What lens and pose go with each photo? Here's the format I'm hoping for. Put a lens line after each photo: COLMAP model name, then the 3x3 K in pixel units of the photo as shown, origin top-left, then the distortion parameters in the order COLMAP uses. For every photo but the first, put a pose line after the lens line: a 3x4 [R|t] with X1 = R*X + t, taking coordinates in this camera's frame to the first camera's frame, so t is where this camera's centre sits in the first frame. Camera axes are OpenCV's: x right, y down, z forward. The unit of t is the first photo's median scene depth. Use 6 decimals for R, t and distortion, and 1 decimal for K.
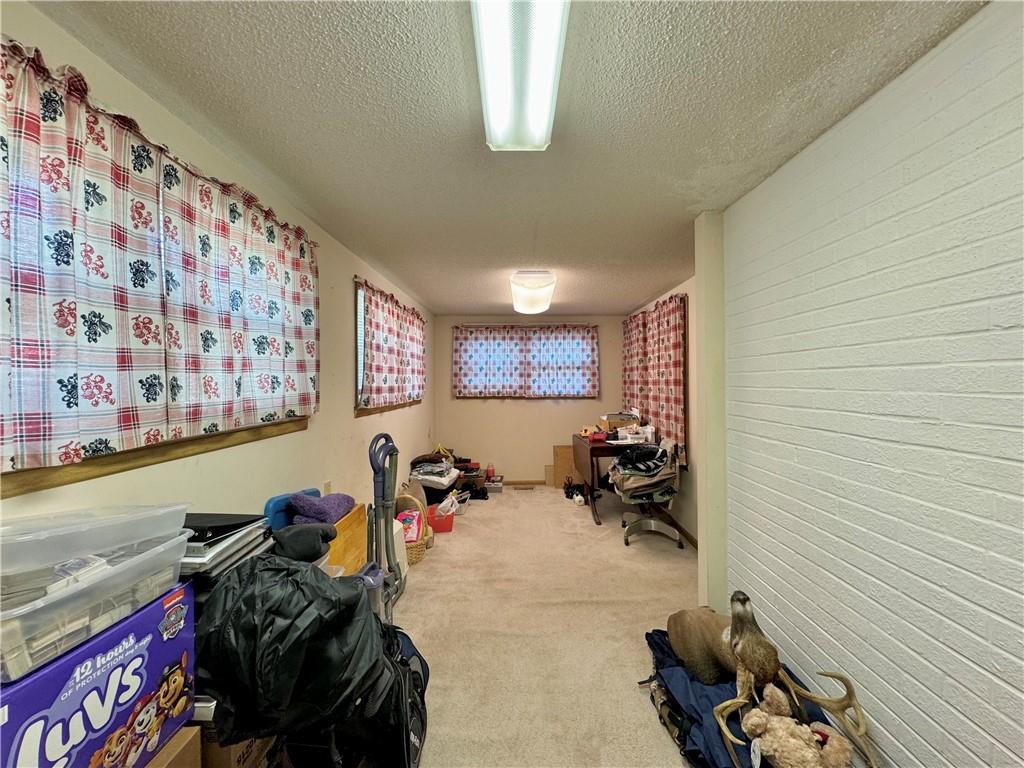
lens RADIAL K [[411.4, 0, 514.3], [0, 411.4, 384.8], [0, 0, 1]] dist [0.002153, 0.000067]
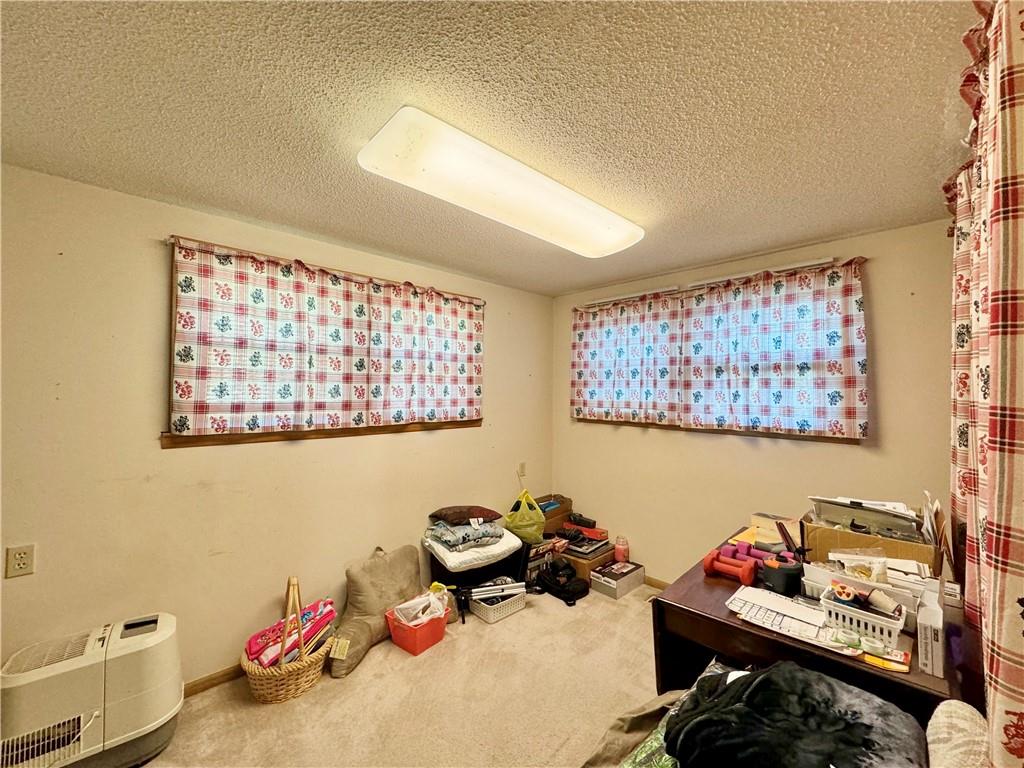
lens RADIAL K [[411.4, 0, 511.0], [0, 411.4, 383.6], [0, 0, 1]] dist [0.002153, 0.000067]
pose [[0.699450, -0.002302, -0.714678, 0.247648], [-0.020898, 0.999501, -0.023673, -0.007641], [0.714376, 0.031493, 0.699053, 0.486142]]
